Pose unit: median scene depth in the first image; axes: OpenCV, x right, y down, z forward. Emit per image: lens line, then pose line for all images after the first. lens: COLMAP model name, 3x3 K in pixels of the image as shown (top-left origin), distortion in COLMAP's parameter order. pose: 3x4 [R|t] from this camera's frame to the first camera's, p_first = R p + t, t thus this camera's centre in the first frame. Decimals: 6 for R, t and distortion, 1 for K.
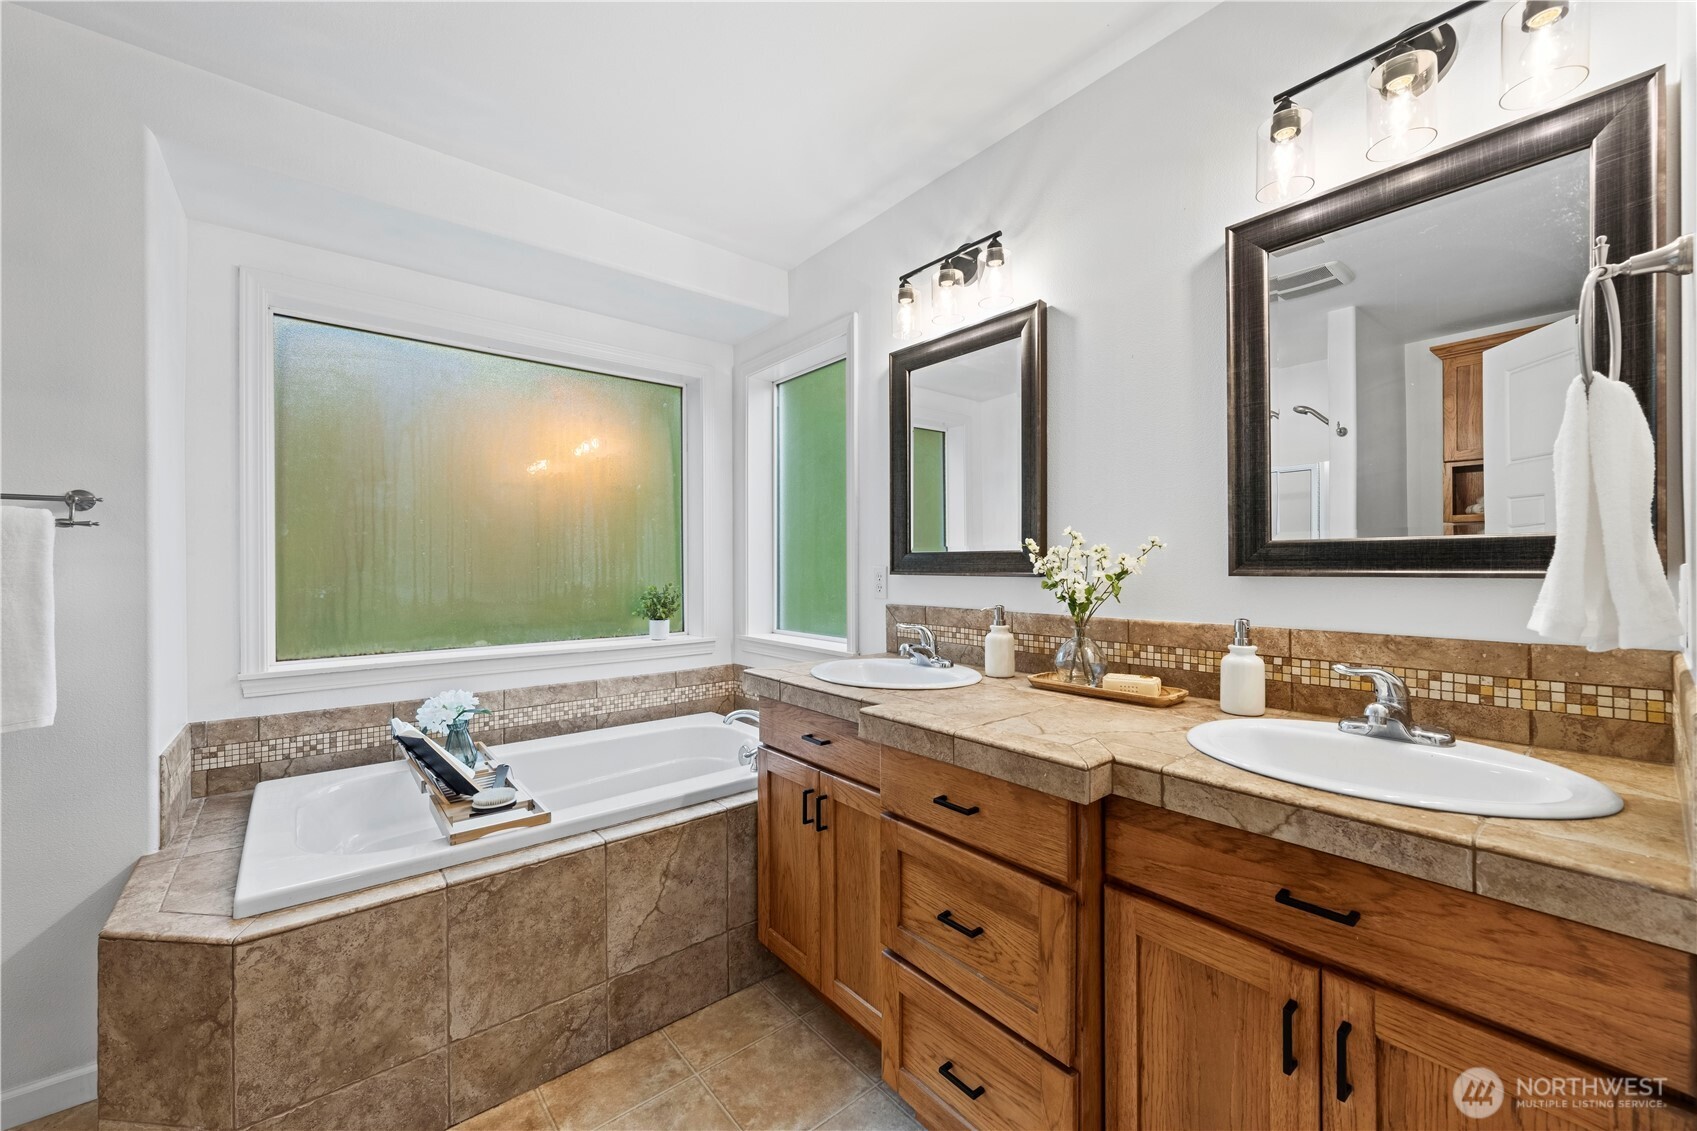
lens RADIAL K [[668.4, 0, 848.5], [0, 668.4, 565.5], [0, 0, 1]] dist [-0.002180, -0.000079]
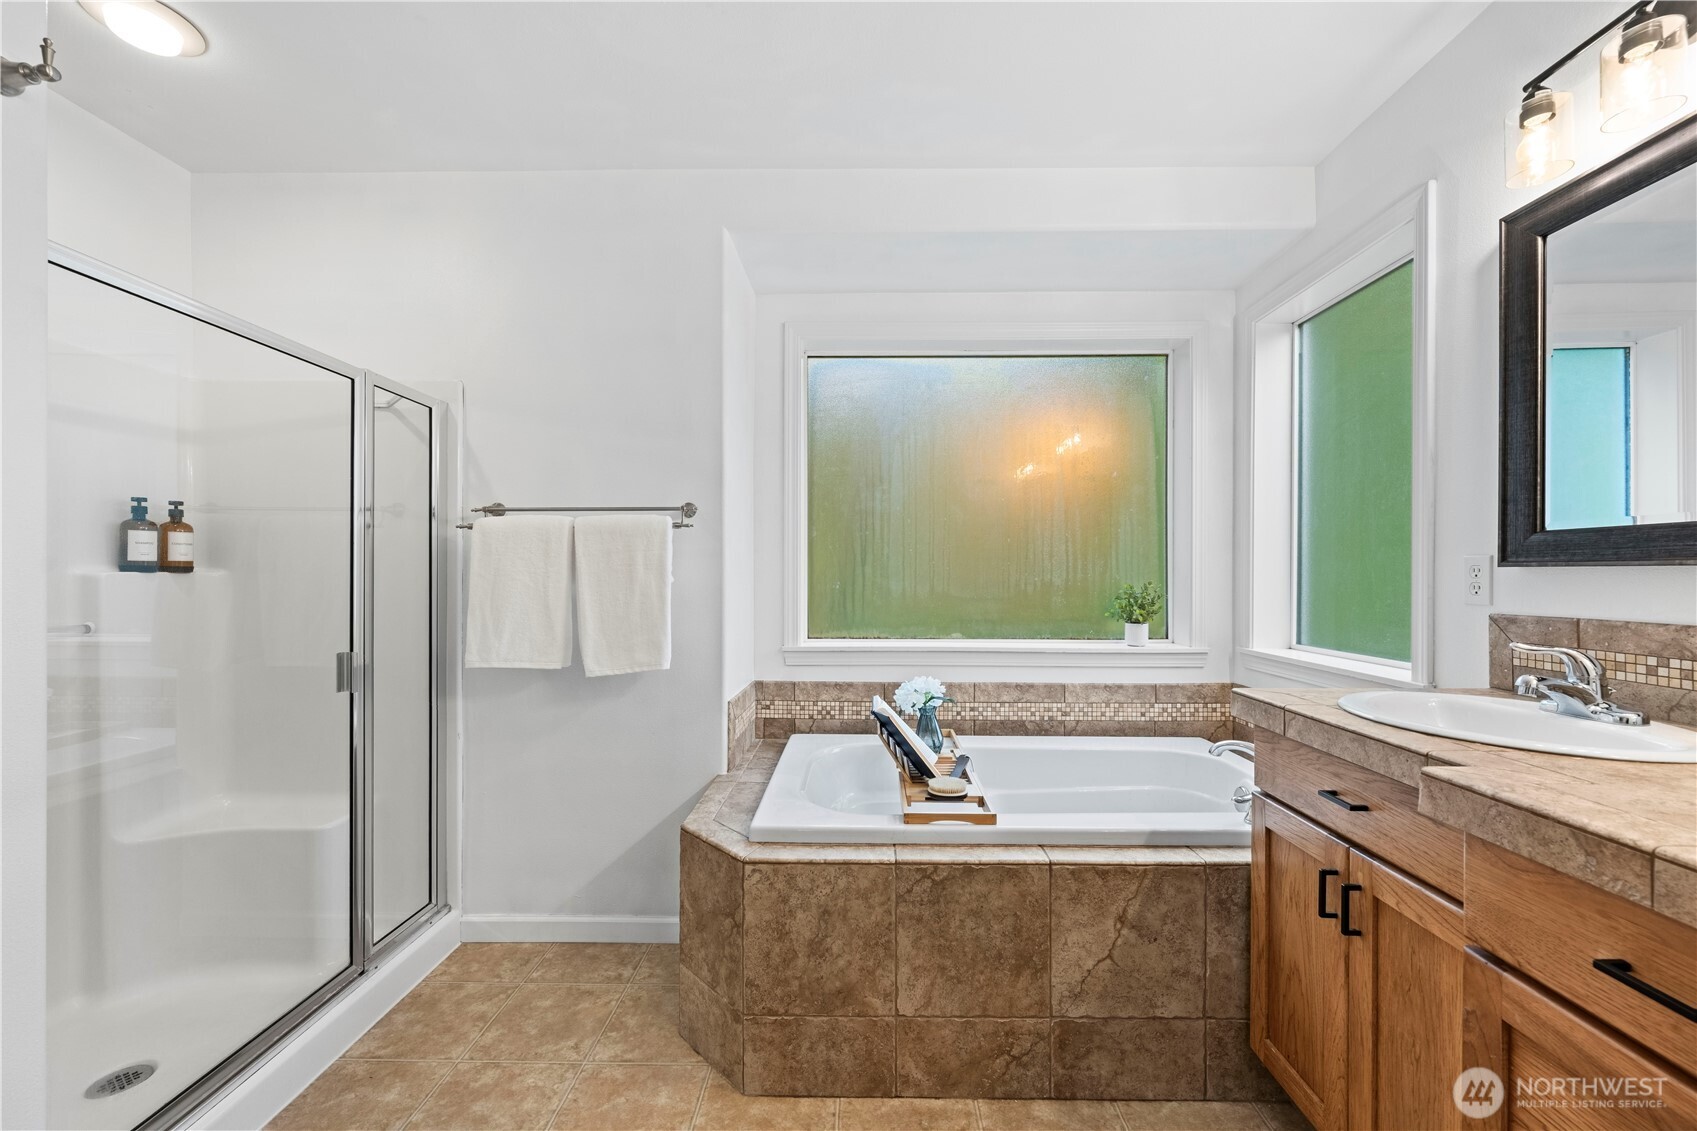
lens RADIAL K [[672.2, 0, 853.1], [0, 672.2, 577.5], [0, 0, 1]] dist [-0.001269, 0.000435]
pose [[0.757207, 0.007455, -0.653133, 0.017845], [-0.004864, 0.999971, 0.005774, 0.027546], [0.653157, -0.001195, 0.757221, 0.135631]]
